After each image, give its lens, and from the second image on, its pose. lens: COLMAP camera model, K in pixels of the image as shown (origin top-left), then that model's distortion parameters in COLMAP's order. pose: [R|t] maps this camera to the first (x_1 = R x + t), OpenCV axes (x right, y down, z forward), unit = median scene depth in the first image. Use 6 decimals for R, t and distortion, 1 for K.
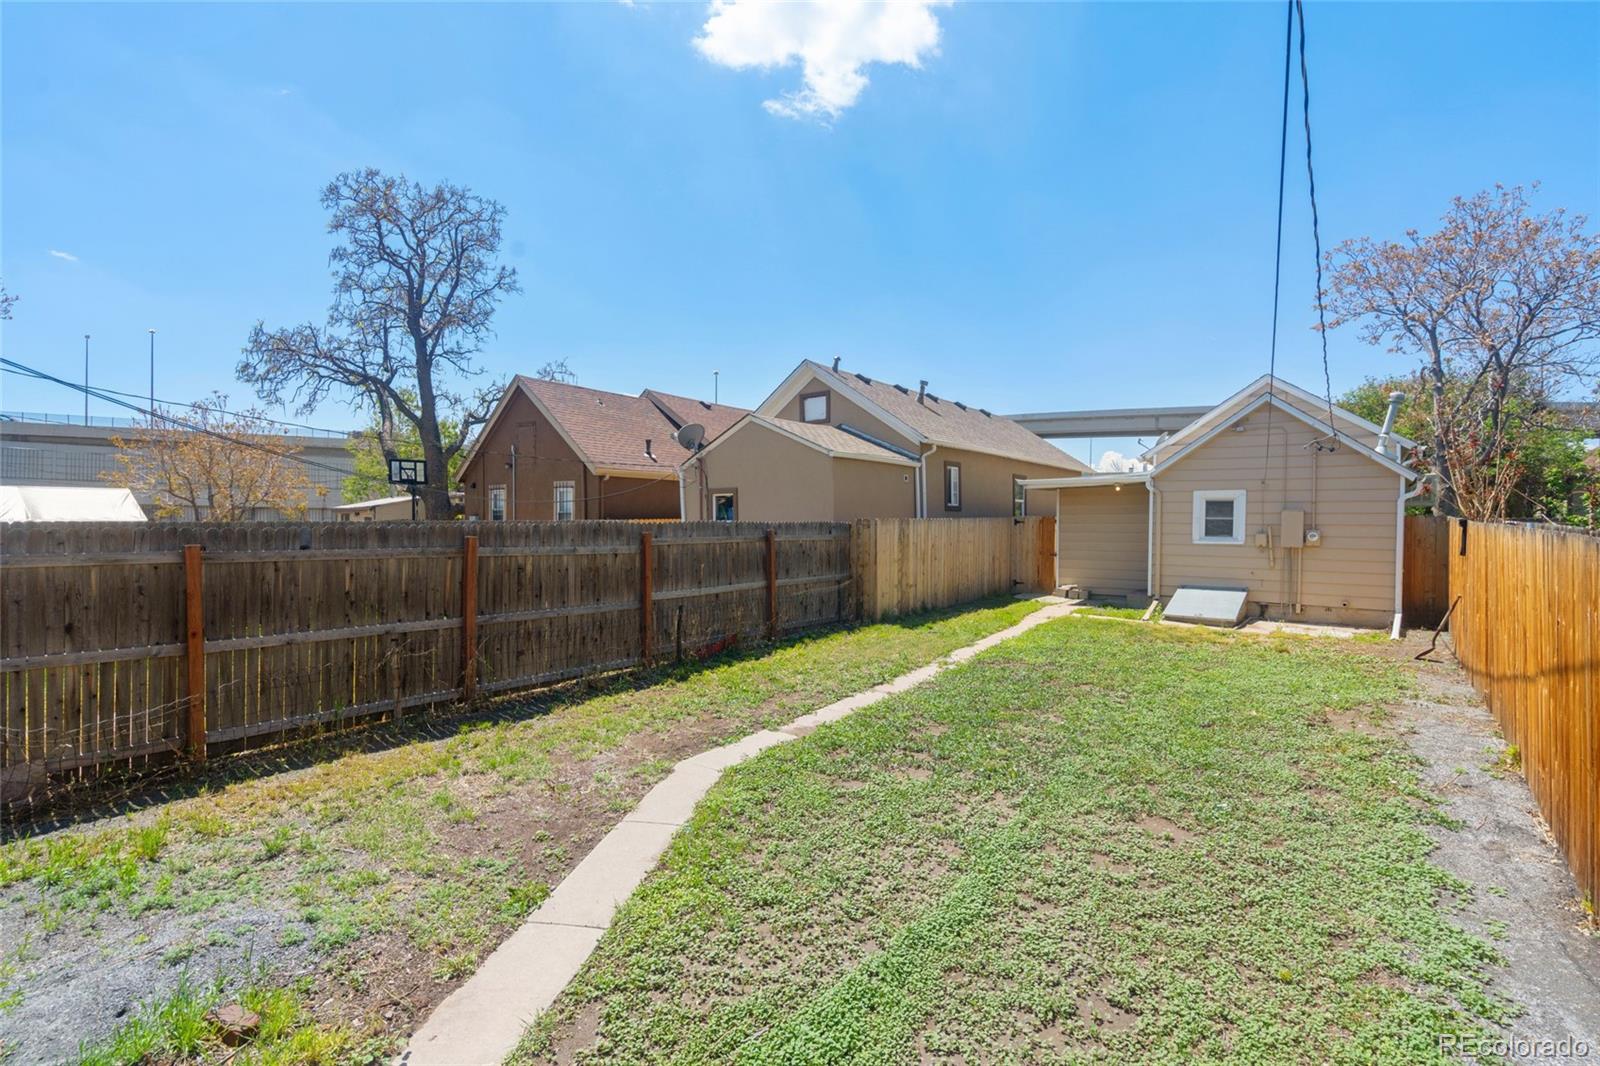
lens RADIAL K [[727.1, 0, 797.4], [0, 727.1, 527.8], [0, 0, 1]] dist [-0.006846, 0.001925]
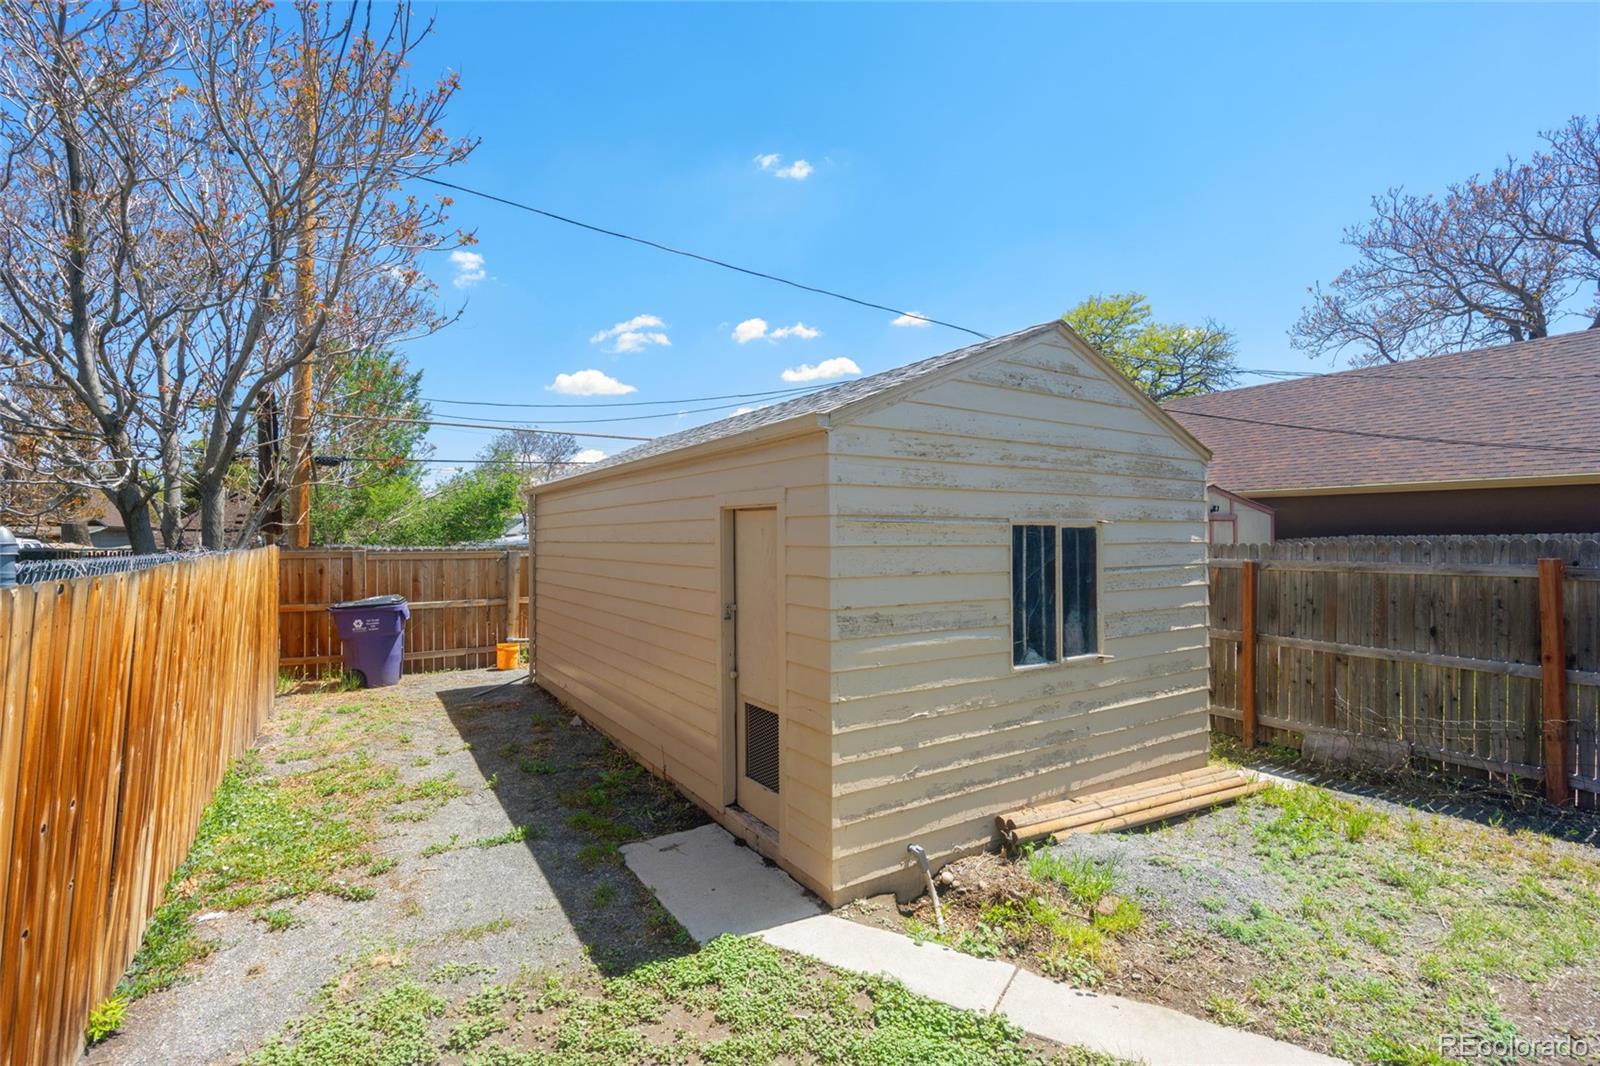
lens RADIAL K [[727.1, 0, 799.5], [0, 727.1, 531.3], [0, 0, 1]] dist [-0.006846, 0.001925]
pose [[-0.363944, -0.011763, -0.931347, 0.370050], [0.005701, 0.999873, -0.014856, -0.002131], [0.931404, -0.010717, -0.363830, 0.505086]]
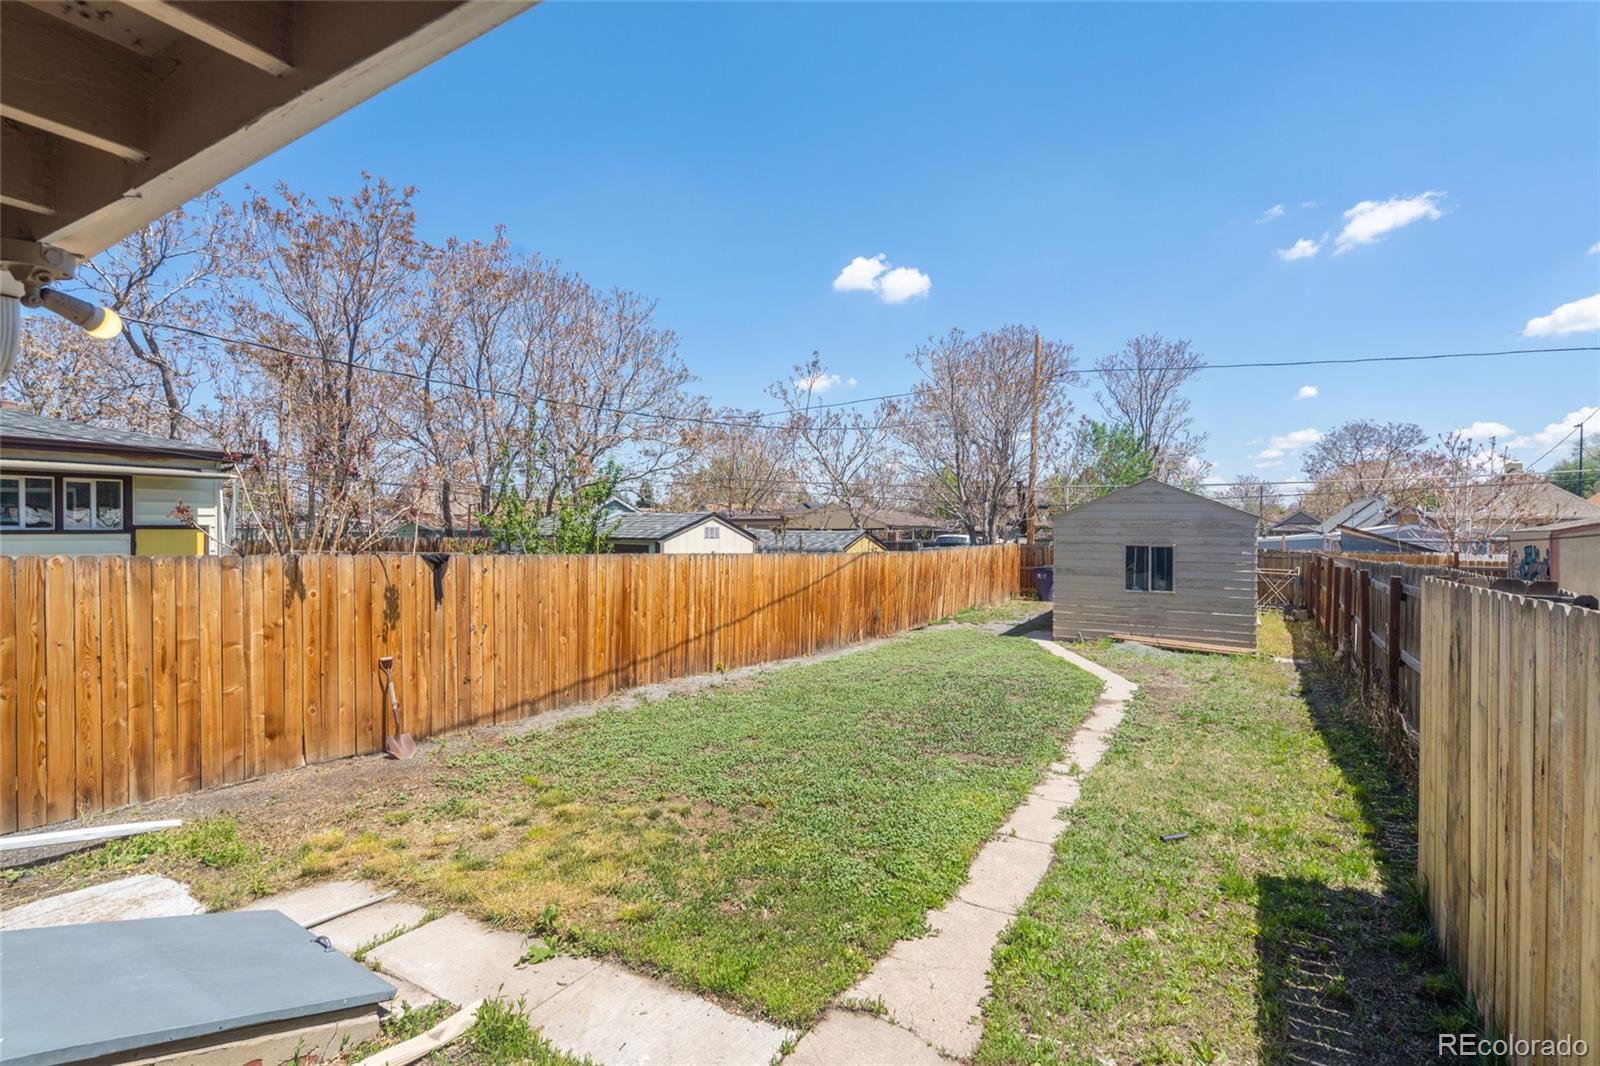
lens RADIAL K [[727.1, 0, 801.6], [0, 727.1, 529.0], [0, 0, 1]] dist [-0.006846, 0.001925]
pose [[-0.996391, -0.012606, -0.083946, 0.893599], [-0.012385, 0.999918, -0.003147, -0.056483], [0.083978, -0.002096, -0.996465, 2.905654]]
